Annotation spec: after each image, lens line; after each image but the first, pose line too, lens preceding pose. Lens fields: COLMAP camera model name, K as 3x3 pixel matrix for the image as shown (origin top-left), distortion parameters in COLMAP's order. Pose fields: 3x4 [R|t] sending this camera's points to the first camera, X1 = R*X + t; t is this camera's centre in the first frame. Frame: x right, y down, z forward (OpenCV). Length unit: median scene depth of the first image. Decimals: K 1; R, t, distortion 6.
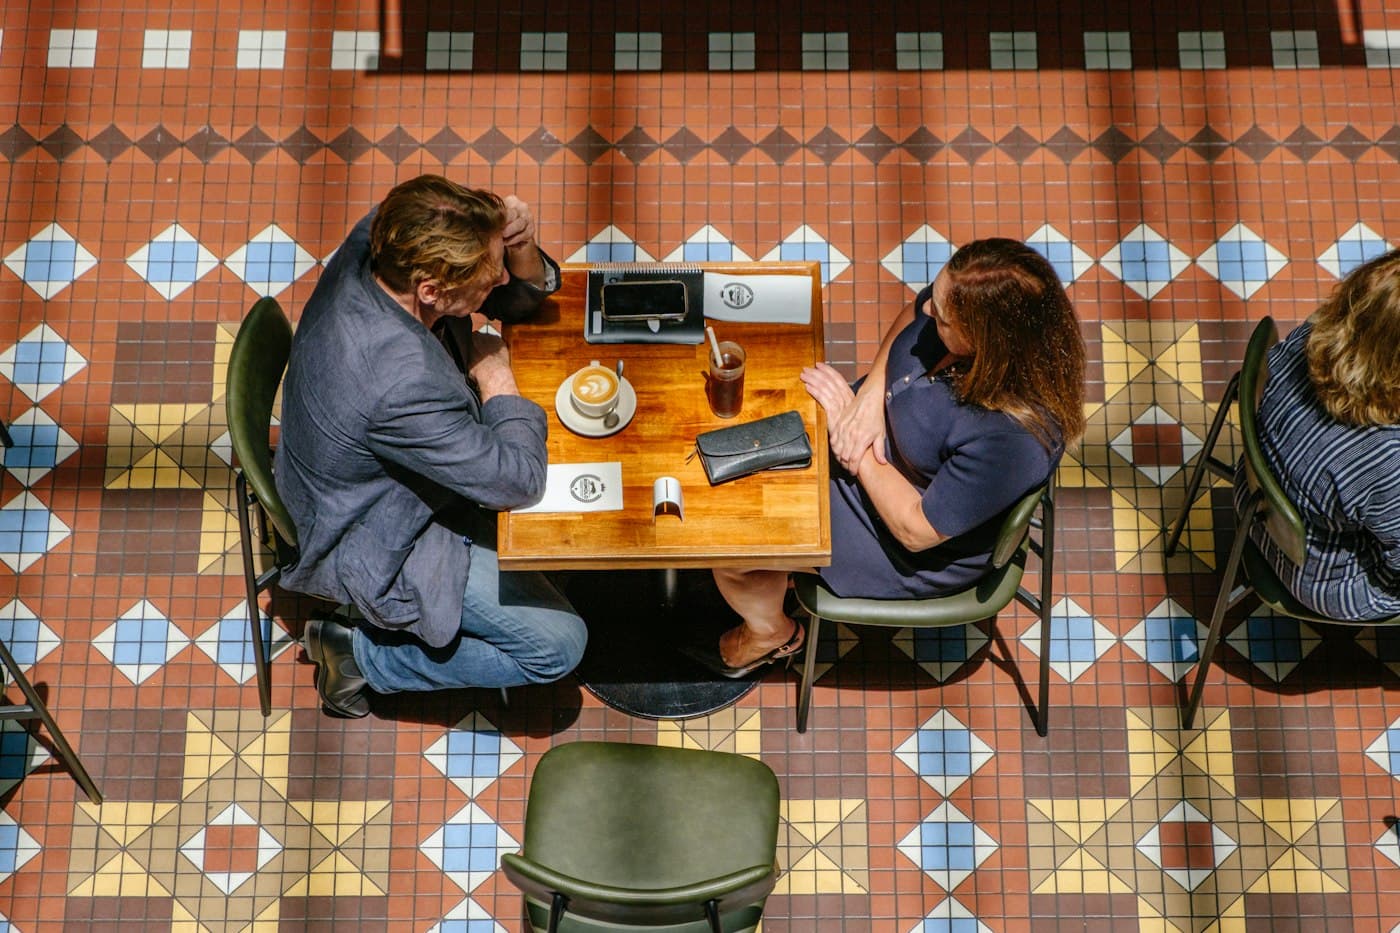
lens RADIAL K [[638.9, 0, 700.2], [0, 638.9, 896.3], [0, 0, 1]] dist [0.003386, -0.000038]
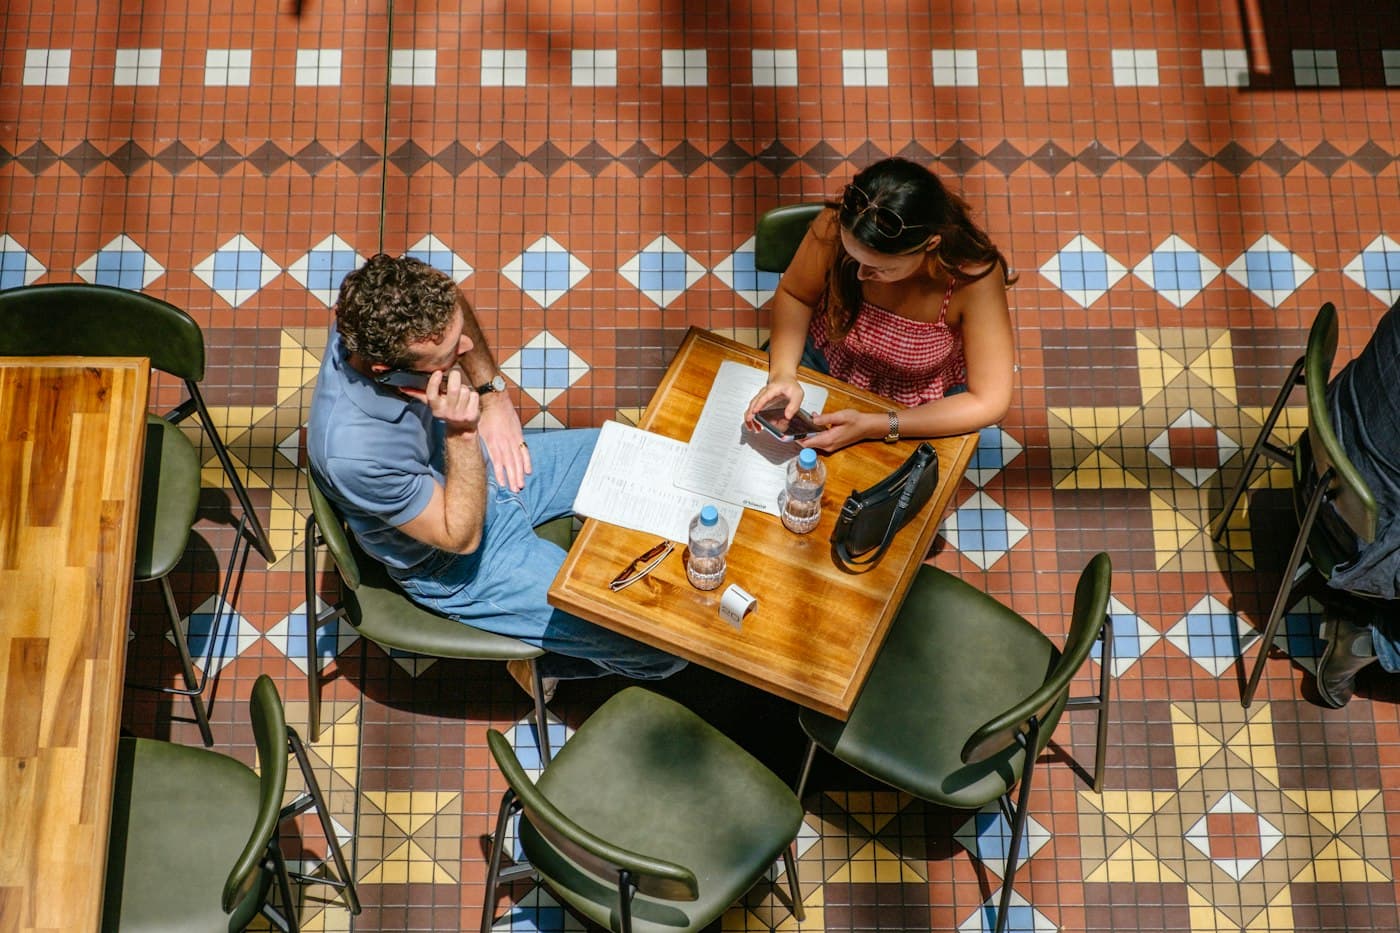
lens RADIAL K [[622.3, 0, 698.1], [0, 622.3, 882.6], [0, 0, 1]] dist [0.000105, 0.000335]
pose [[0.999998, 0.001851, -0.000992, -0.520756], [-0.001854, 0.999994, -0.002980, 0.001657], [0.000986, 0.002981, 0.999995, -0.001411]]
